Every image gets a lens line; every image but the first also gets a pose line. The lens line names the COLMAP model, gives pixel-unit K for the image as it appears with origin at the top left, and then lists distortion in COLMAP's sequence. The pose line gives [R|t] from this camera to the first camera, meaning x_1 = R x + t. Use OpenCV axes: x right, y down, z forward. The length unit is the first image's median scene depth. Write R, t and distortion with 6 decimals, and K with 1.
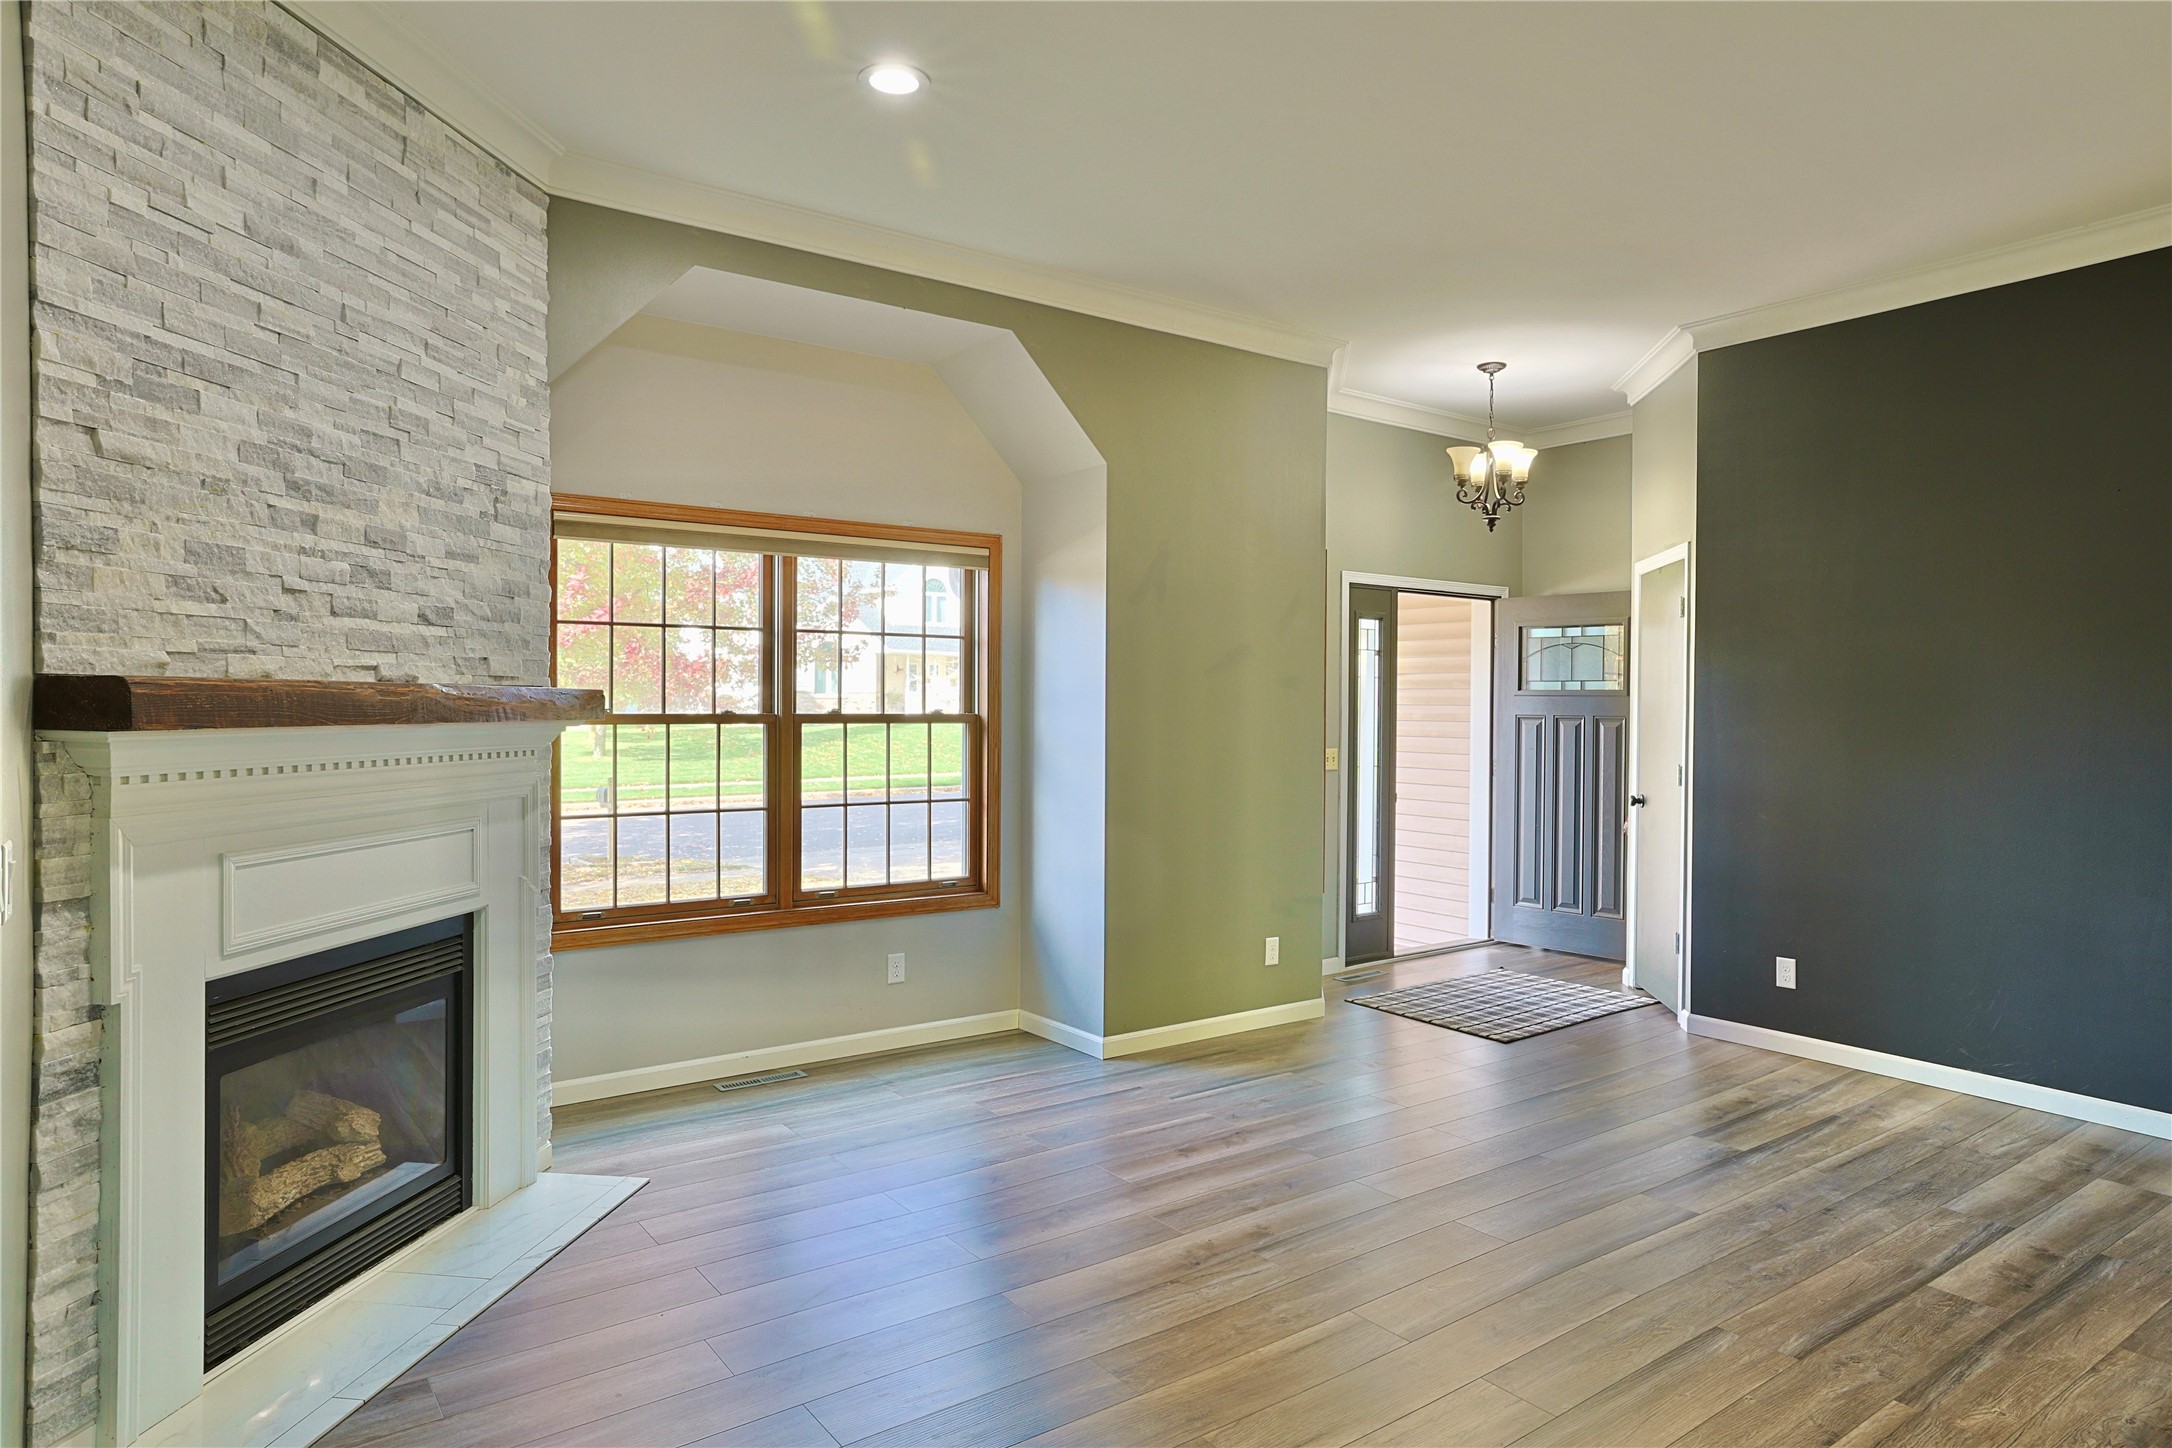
lens RADIAL K [[1275.5, 0, 1078.2], [0, 1275.5, 711.8], [0, 0, 1]] dist [-0.027508, 0.028405]
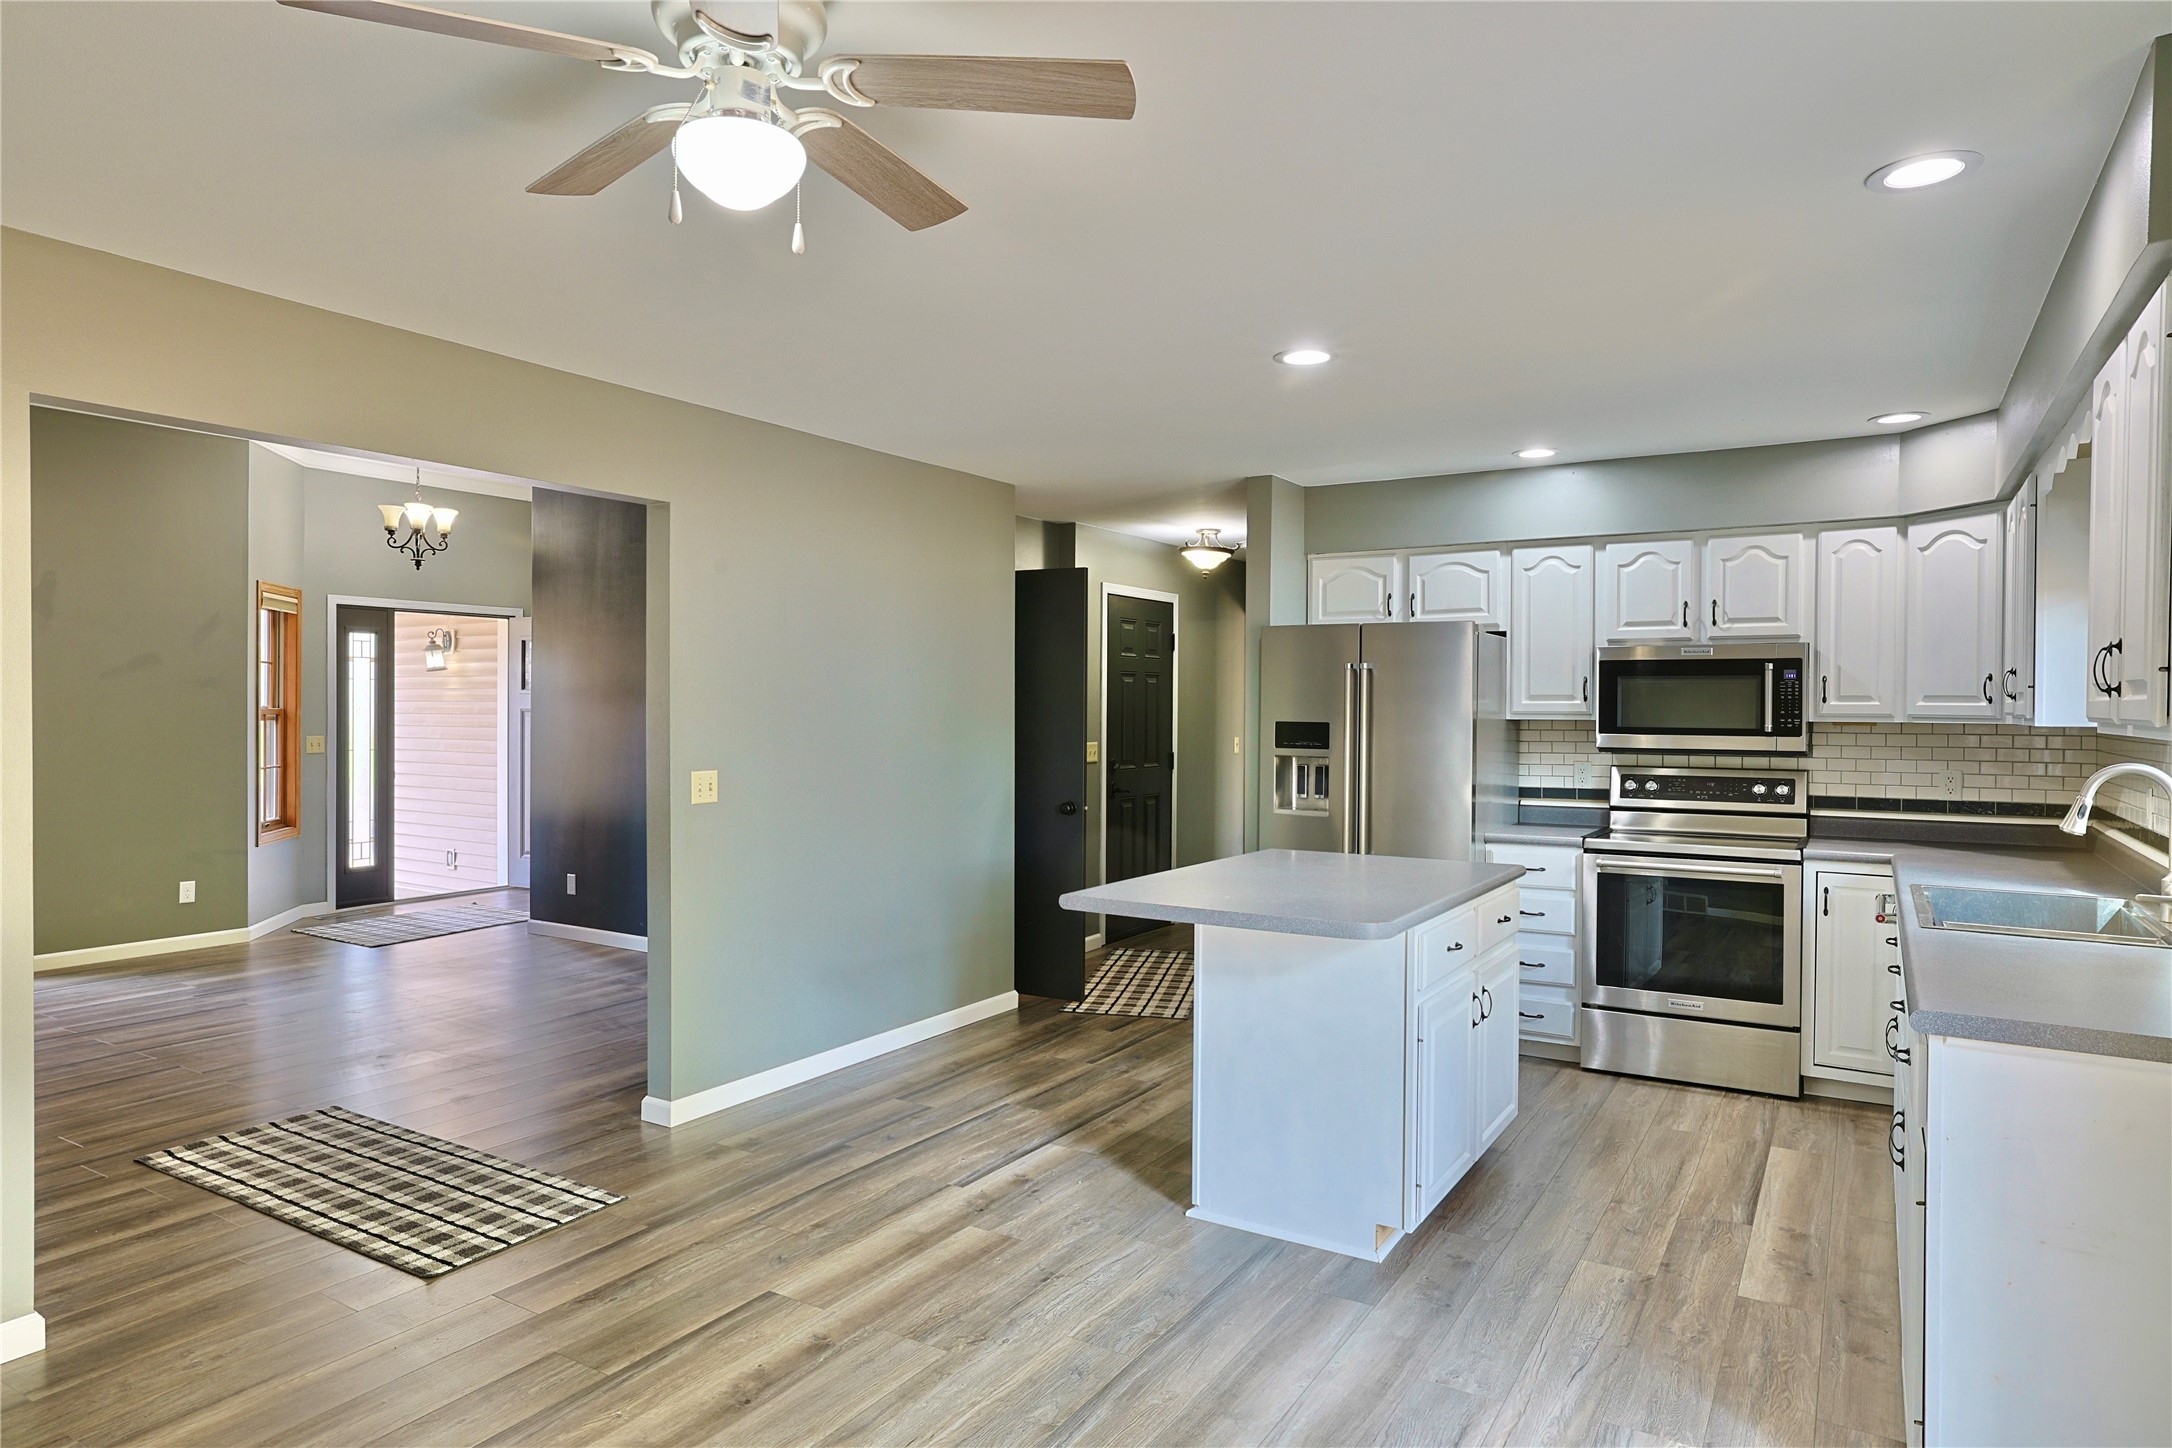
lens RADIAL K [[1275.5, 0, 1080.4], [0, 1275.5, 713.5], [0, 0, 1]] dist [-0.027508, 0.028405]
pose [[0.925589, -0.006204, 0.378480, 0.795775], [0.004413, 0.999975, 0.005599, 0.006654], [-0.378505, -0.003512, 0.925592, -0.836104]]
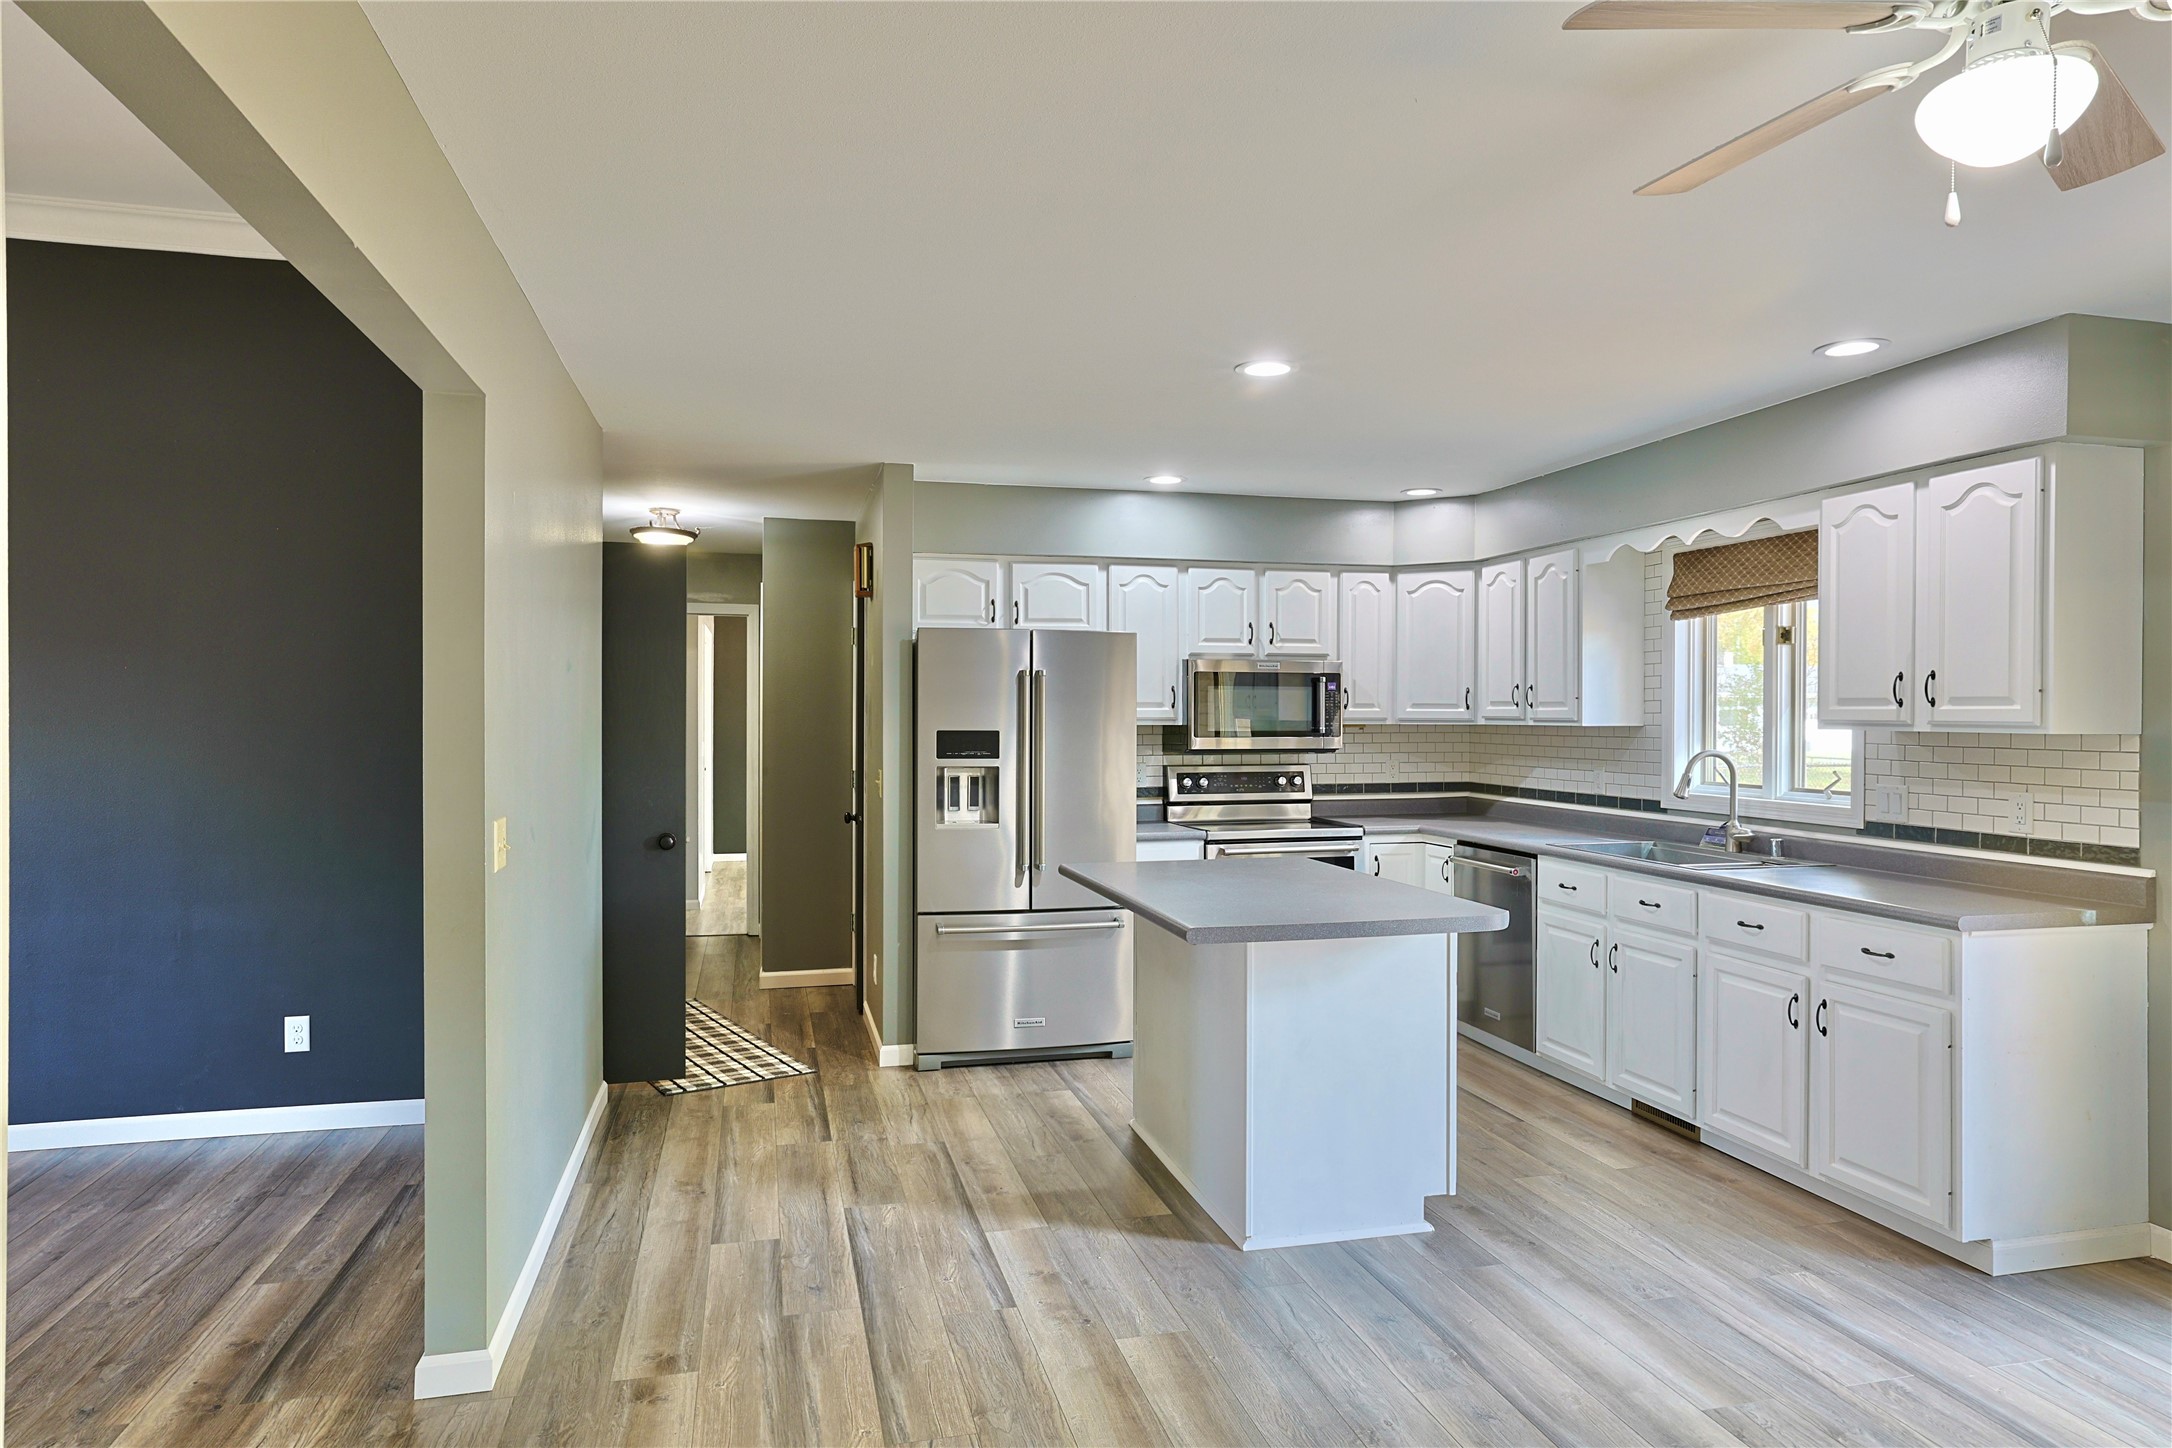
lens RADIAL K [[1275.5, 0, 1080.0], [0, 1275.5, 716.9], [0, 0, 1]] dist [-0.027508, 0.028405]
pose [[0.371510, -0.010145, 0.928374, 0.326433], [0.006807, 0.999943, 0.008203, 0.000093], [-0.928404, 0.003272, 0.371558, -0.184846]]
